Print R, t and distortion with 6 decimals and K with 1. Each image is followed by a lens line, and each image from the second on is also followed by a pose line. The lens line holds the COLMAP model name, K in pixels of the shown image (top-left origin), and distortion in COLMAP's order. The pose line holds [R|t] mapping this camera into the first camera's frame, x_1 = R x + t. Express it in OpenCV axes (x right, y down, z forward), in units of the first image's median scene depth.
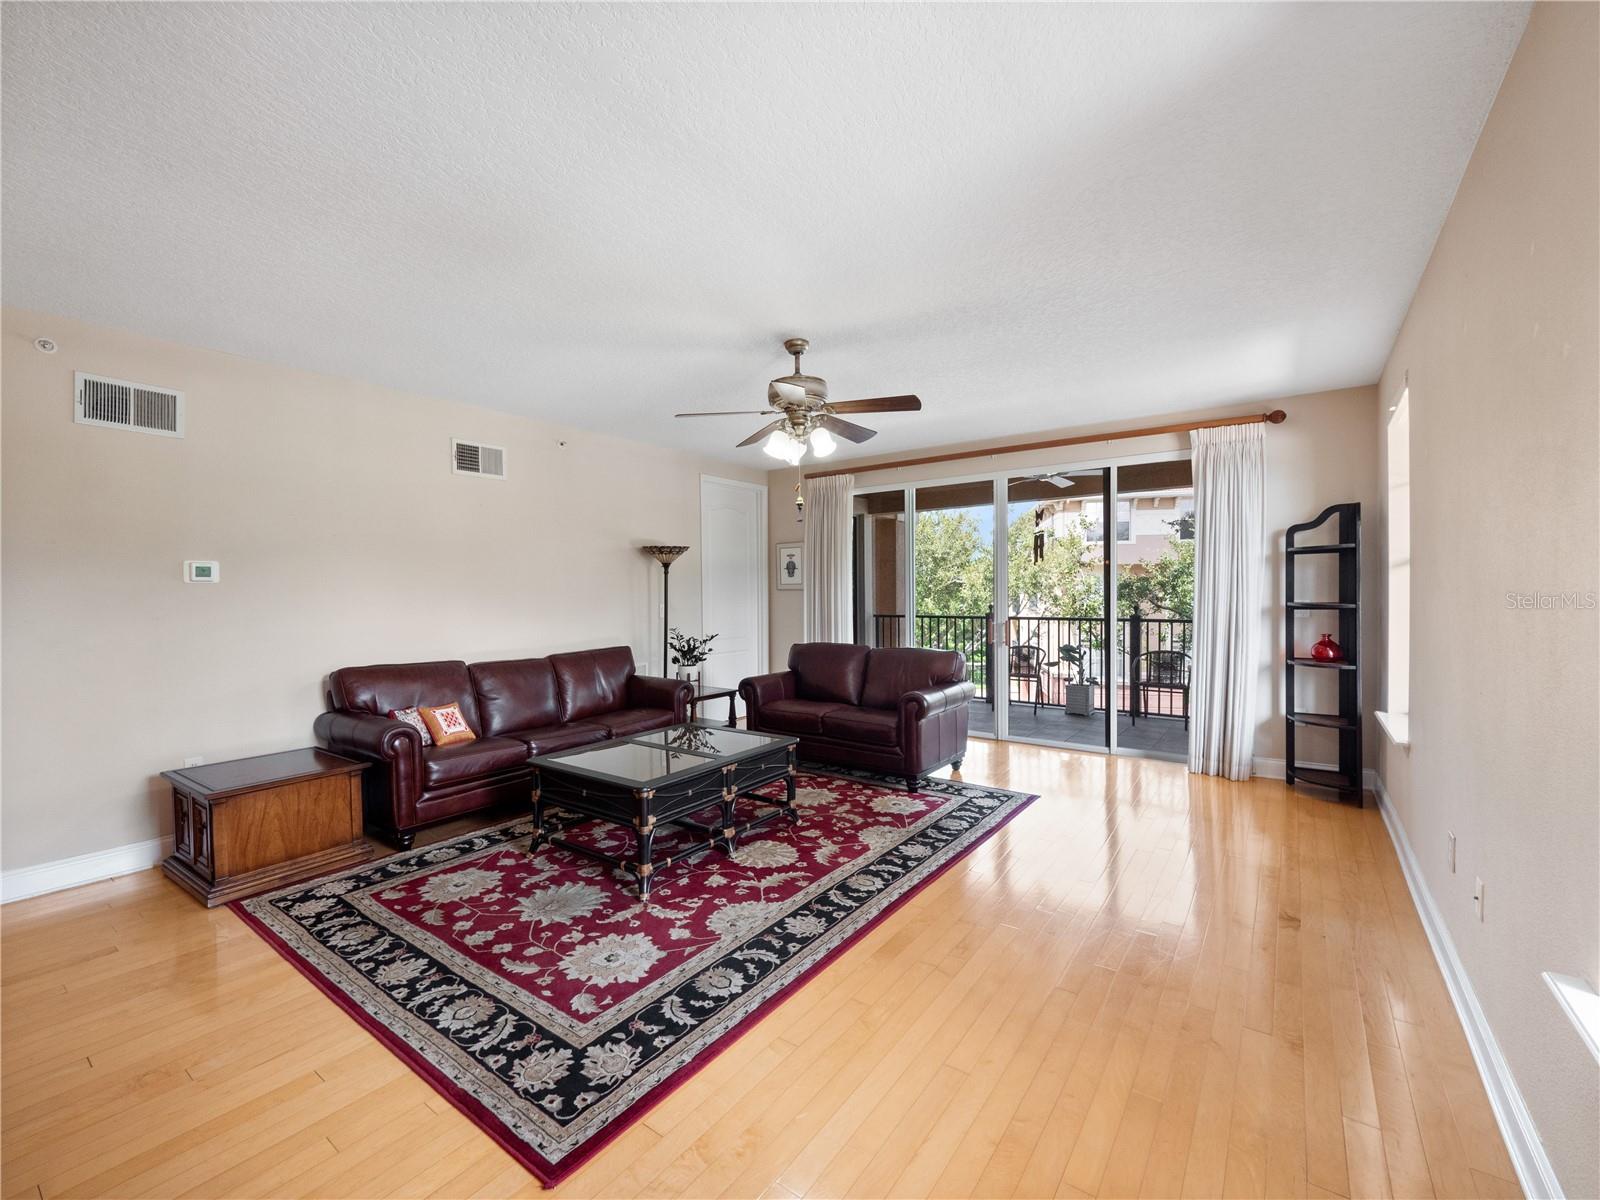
lens RADIAL K [[684.8, 0, 788.1], [0, 684.8, 604.4], [0, 0, 1]] dist [0.005982, -0.005944]
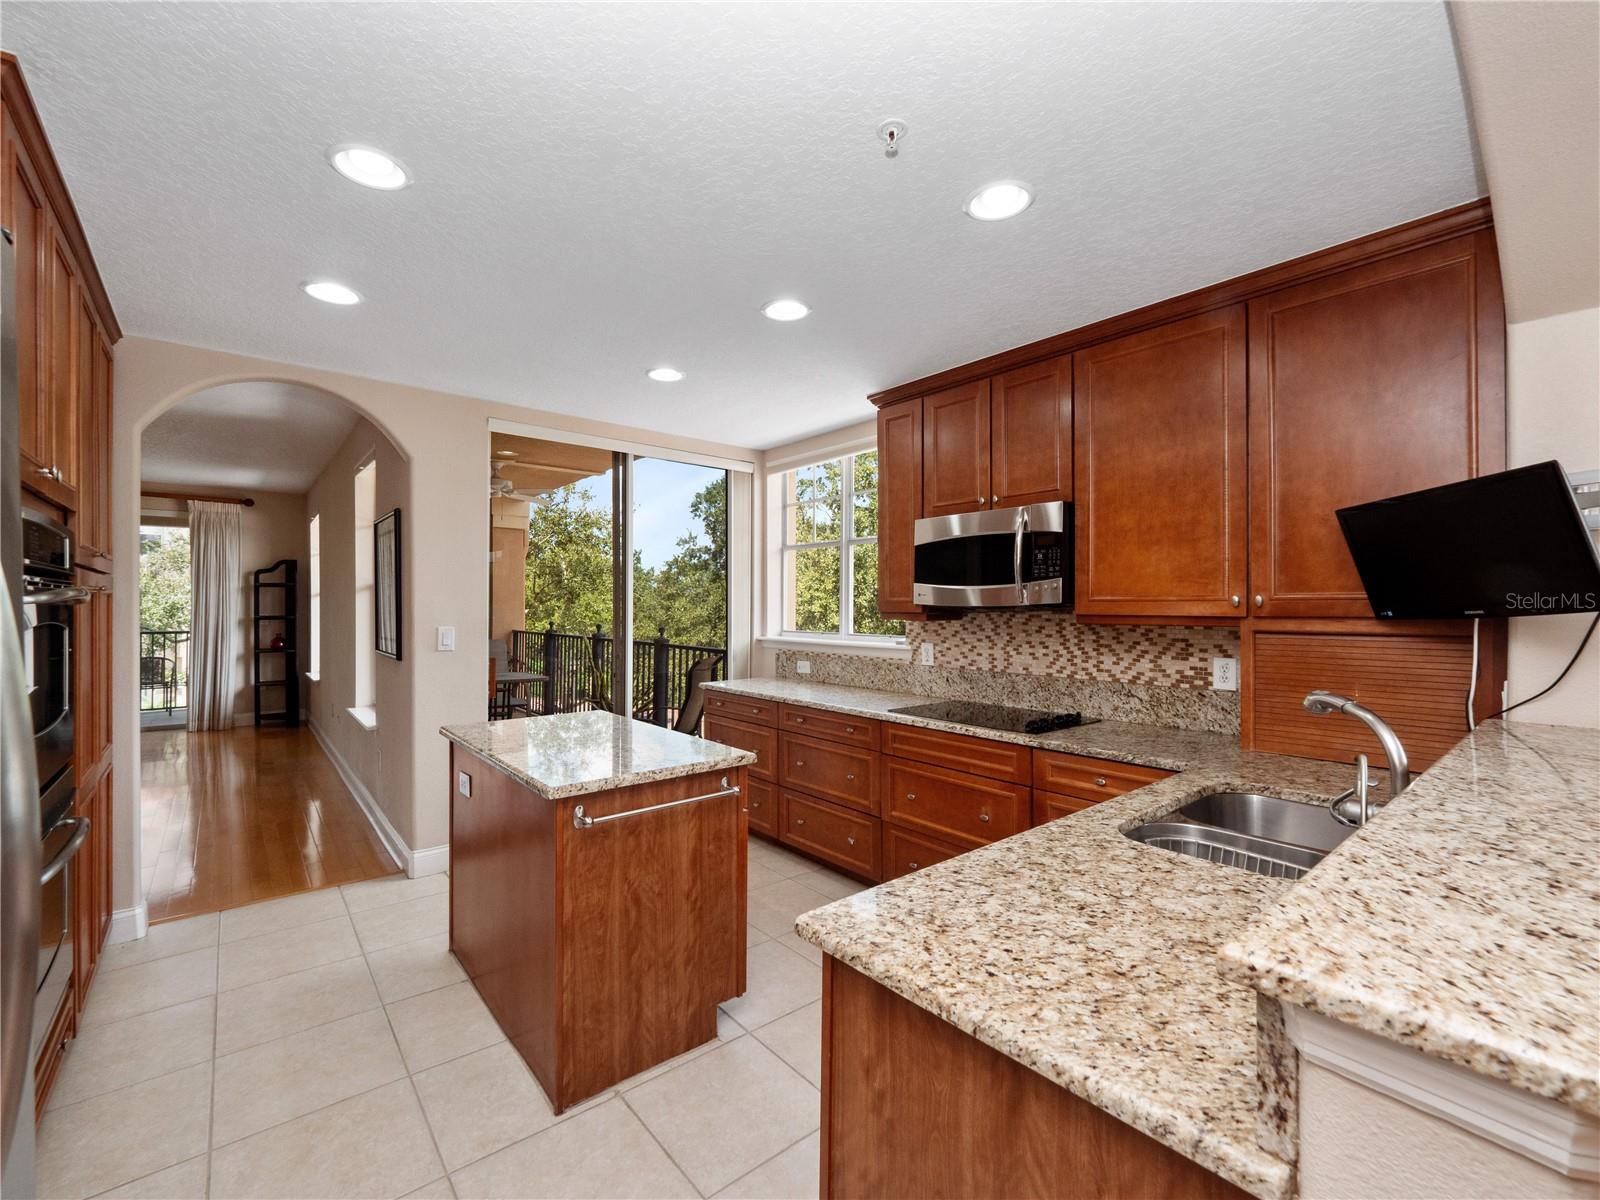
lens RADIAL K [[684.8, 0, 788.6], [0, 684.8, 606.5], [0, 0, 1]] dist [0.005982, -0.005944]
pose [[0.246314, 0.008962, 0.969149, -0.740206], [0.016914, 0.999765, -0.013544, 0.025645], [-0.969043, 0.019728, 0.246104, -0.867004]]
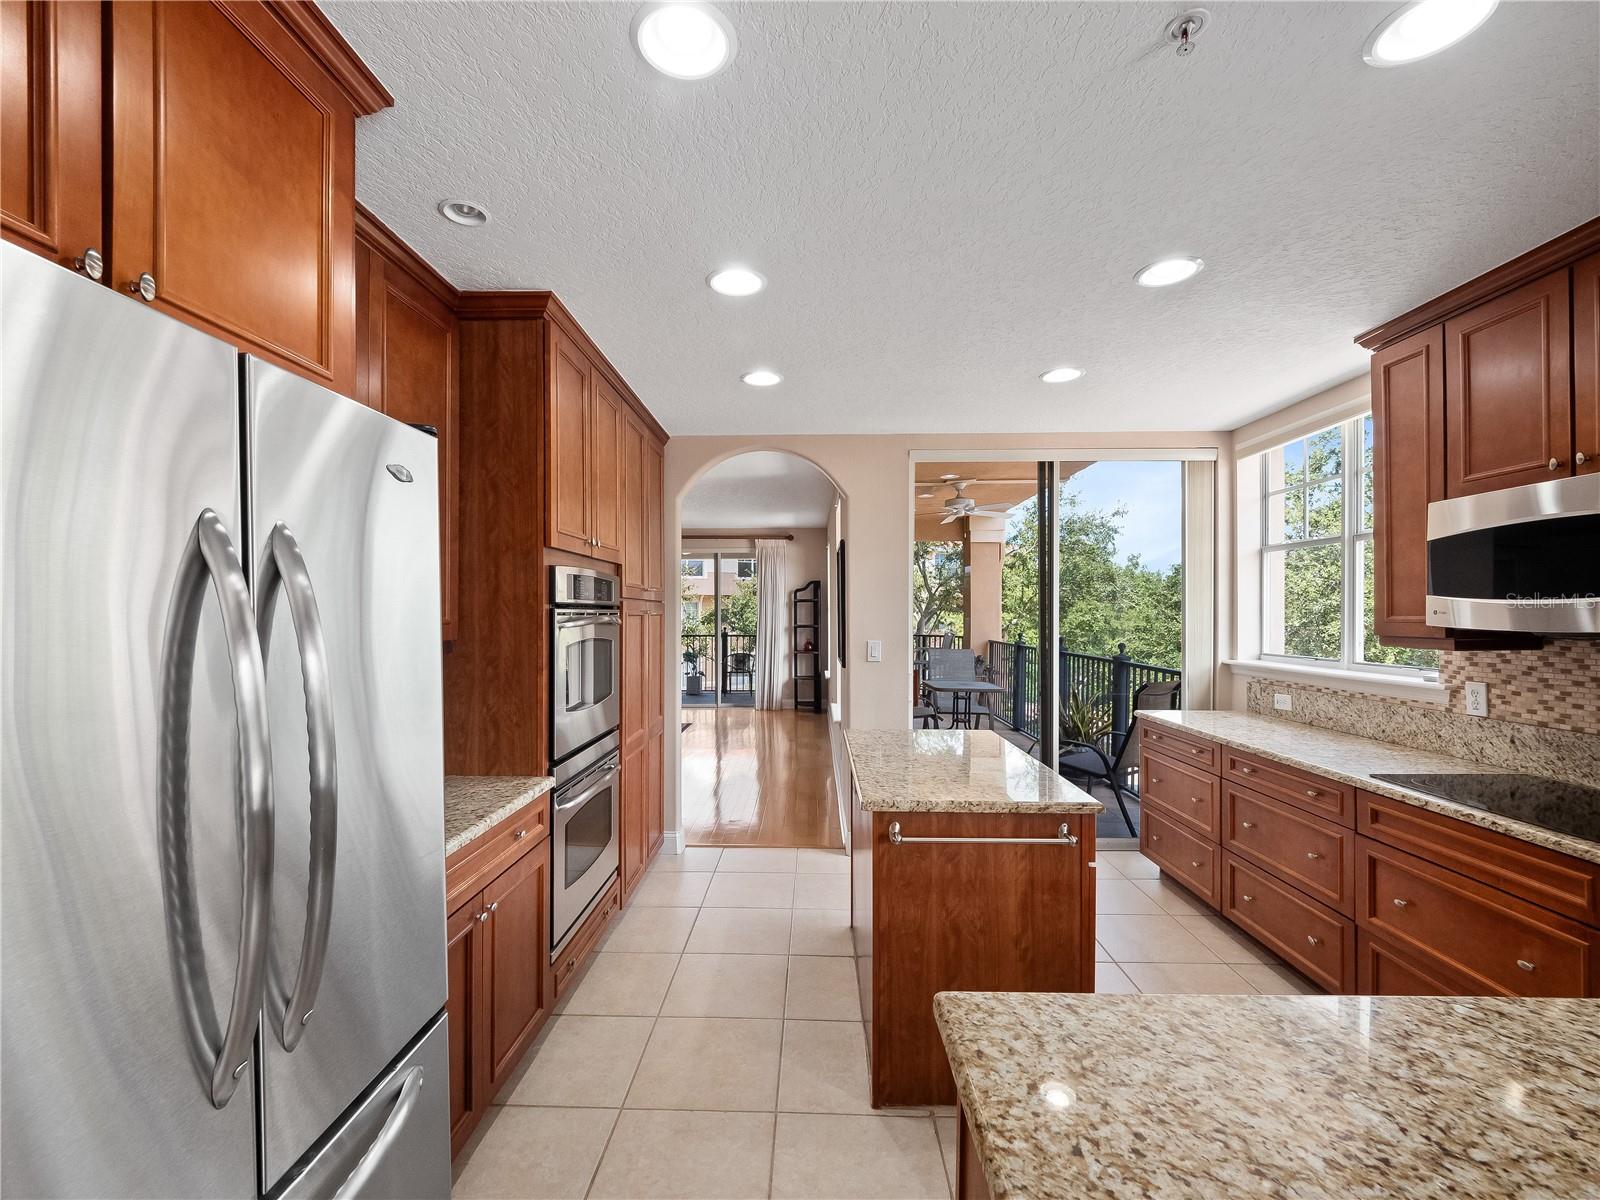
lens RADIAL K [[684.8, 0, 789.4], [0, 684.8, 611.4], [0, 0, 1]] dist [0.005982, -0.005944]
pose [[0.822456, 0.009792, 0.568744, -0.657489], [0.005653, 0.999662, -0.025386, 0.013119], [-0.568801, 0.024094, 0.822122, -0.982724]]
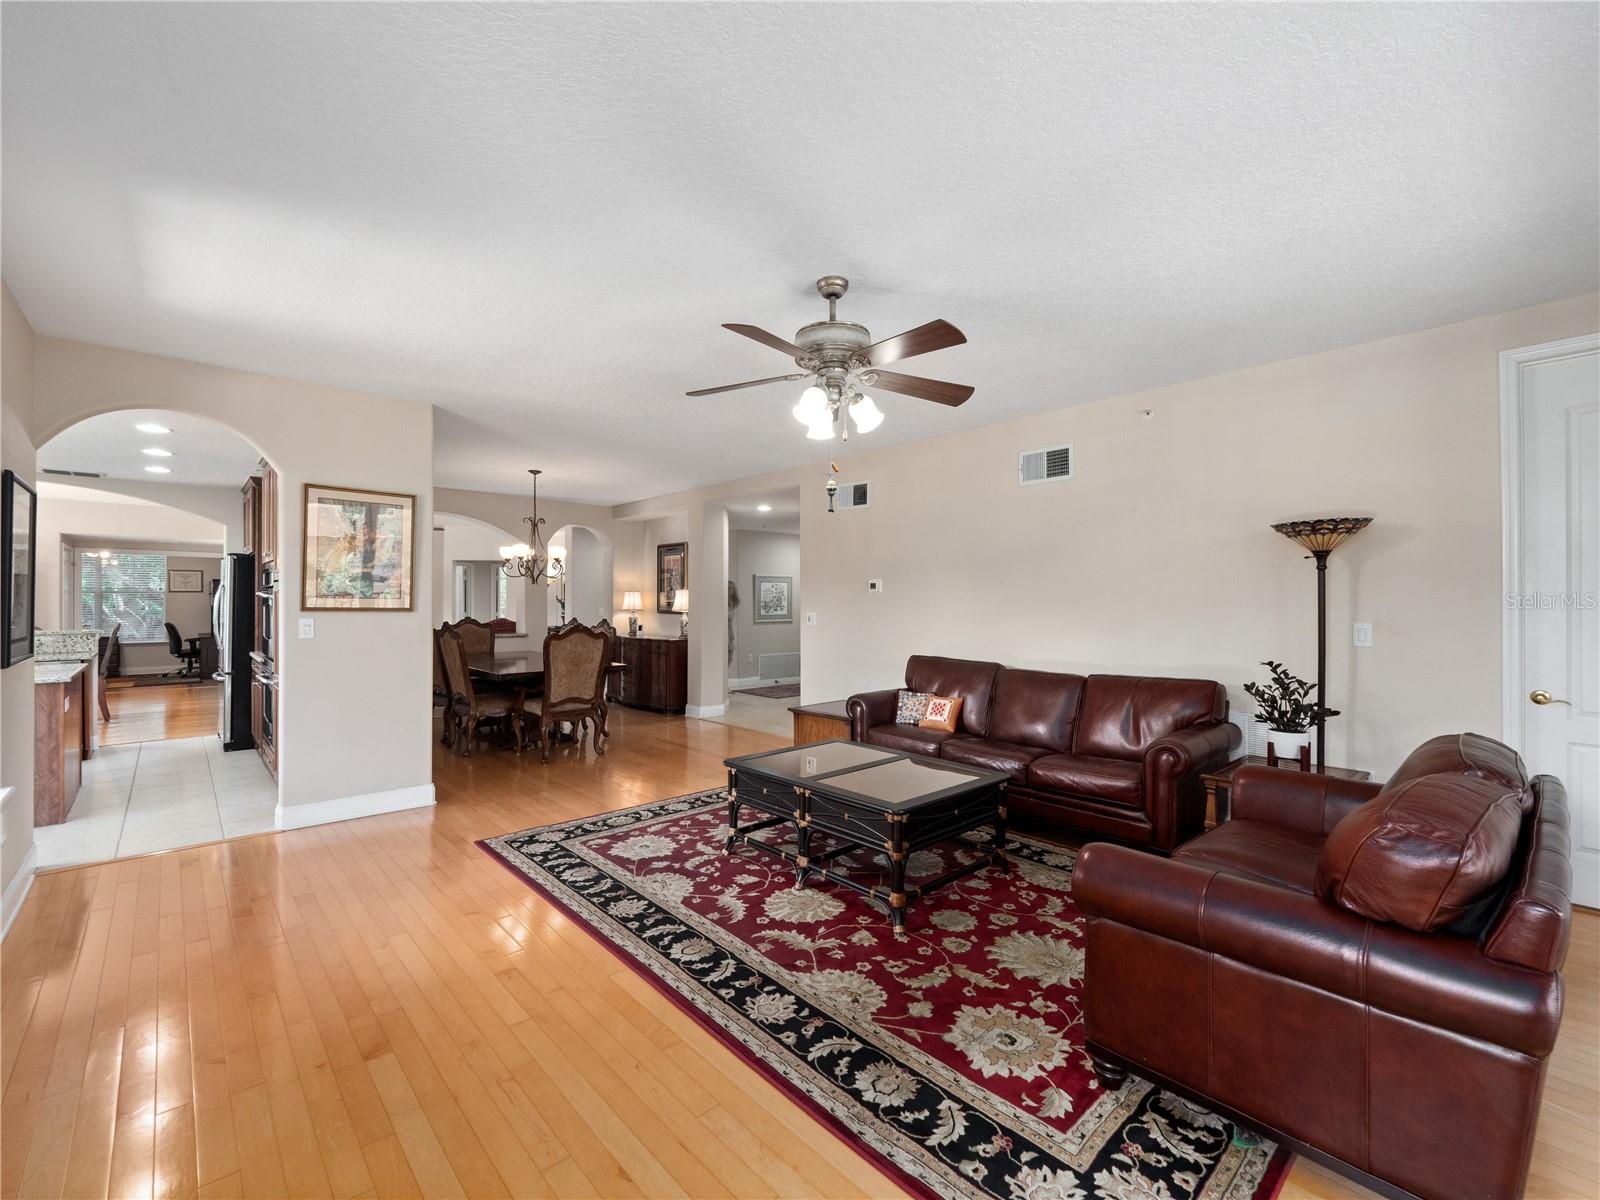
lens RADIAL K [[718.1, 0, 804.6], [0, 718.1, 601.2], [0, 0, 1]] dist [-0.000475, -0.001457]
pose [[-0.206480, 0.011184, -0.978387, 0.814957], [-0.019726, 0.999684, 0.015591, -0.030778], [0.978252, 0.022519, -0.206194, 1.136049]]
